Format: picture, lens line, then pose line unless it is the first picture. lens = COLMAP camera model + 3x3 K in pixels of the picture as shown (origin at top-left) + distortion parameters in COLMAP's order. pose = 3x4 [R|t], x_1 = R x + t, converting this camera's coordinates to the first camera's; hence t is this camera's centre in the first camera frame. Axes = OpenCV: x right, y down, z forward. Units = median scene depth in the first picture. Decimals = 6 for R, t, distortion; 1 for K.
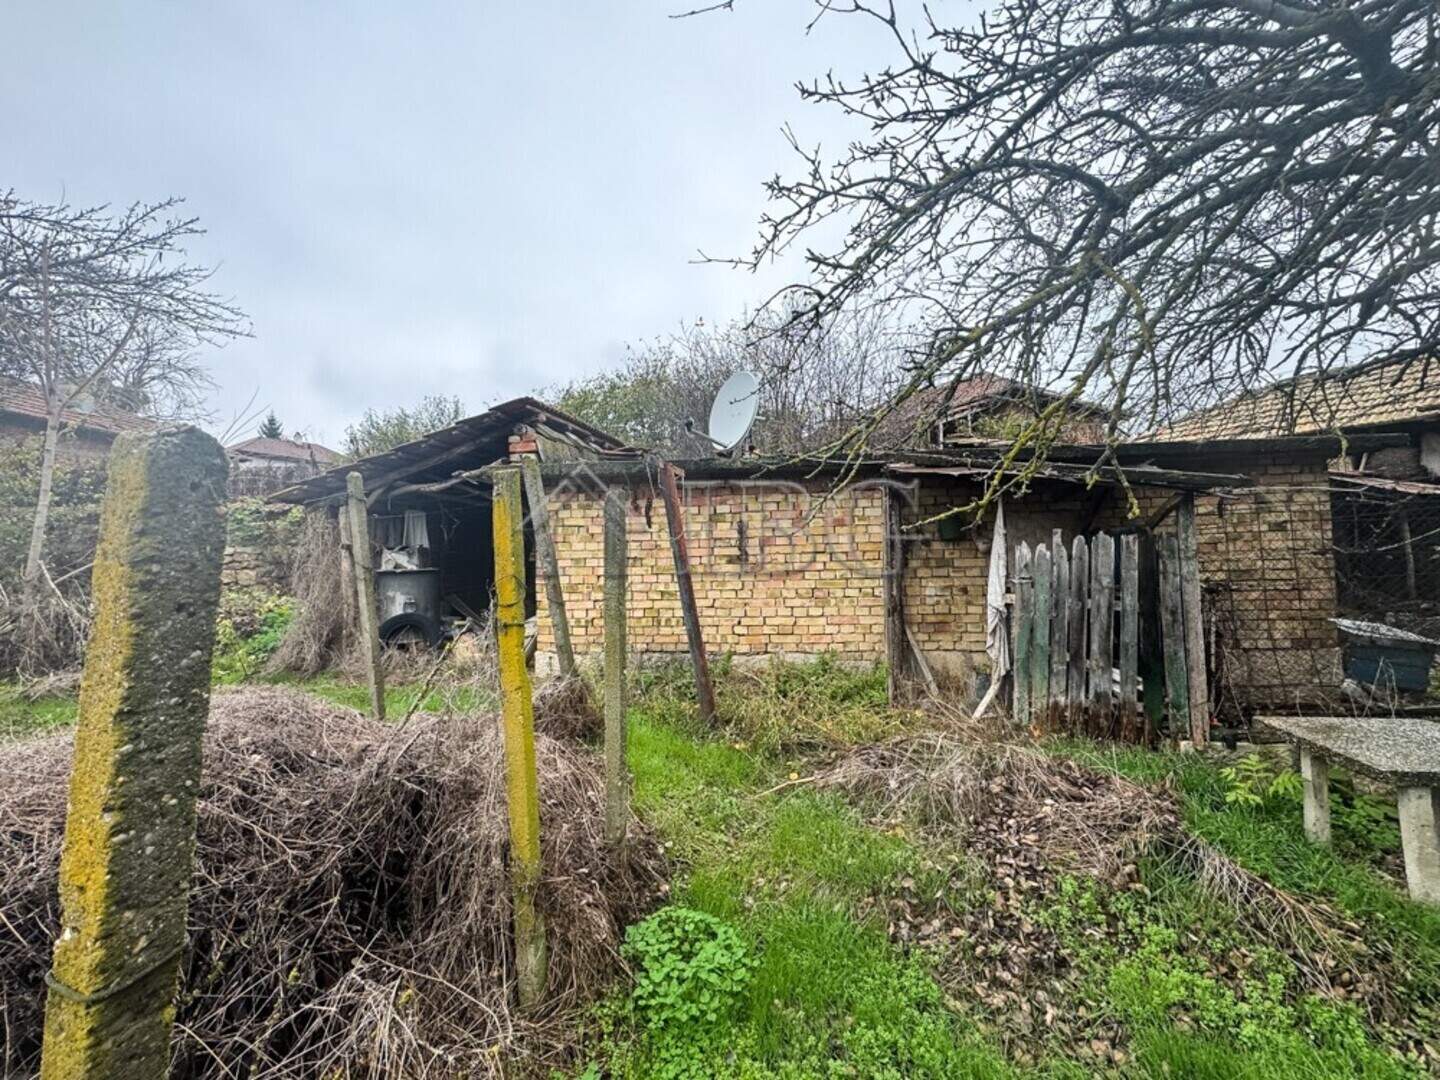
lens RADIAL K [[571.7, 0, 720.2], [0, 571.7, 542.0], [0, 0, 1]] dist [-0.001412, 0.000051]
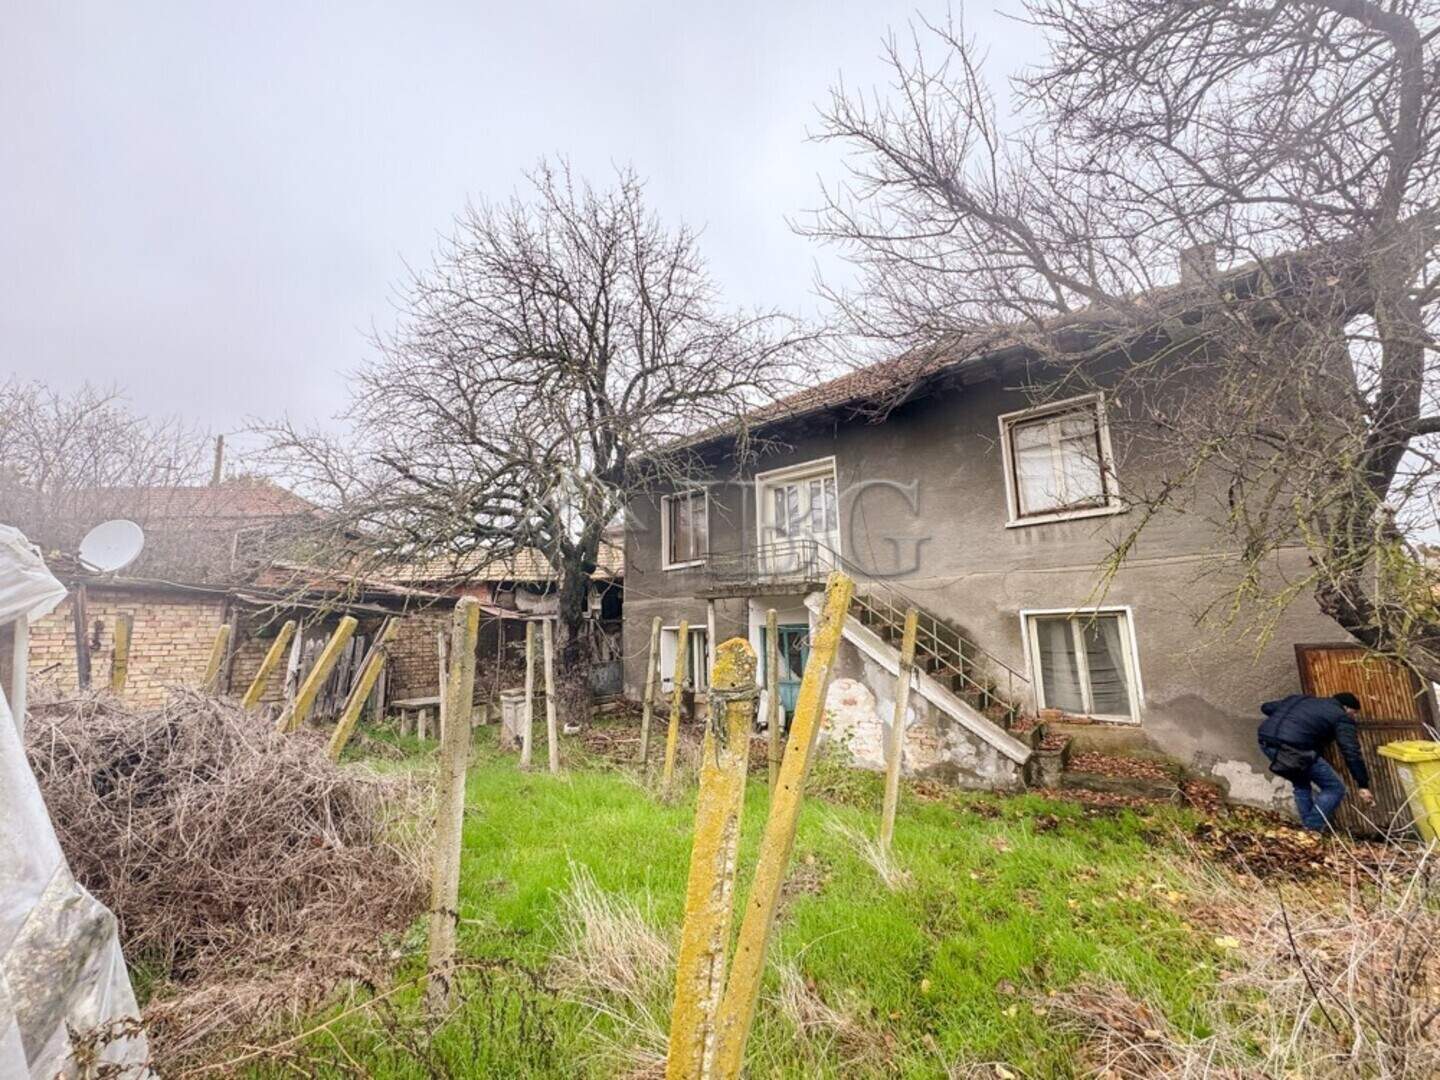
lens RADIAL K [[571.7, 0, 720.8], [0, 571.7, 540.2], [0, 0, 1]] dist [-0.001412, 0.000051]
pose [[0.416257, 0.166252, 0.893918, -0.638363], [-0.012009, 0.984061, -0.177425, -0.001319], [-0.909168, 0.063120, 0.411619, -1.028362]]
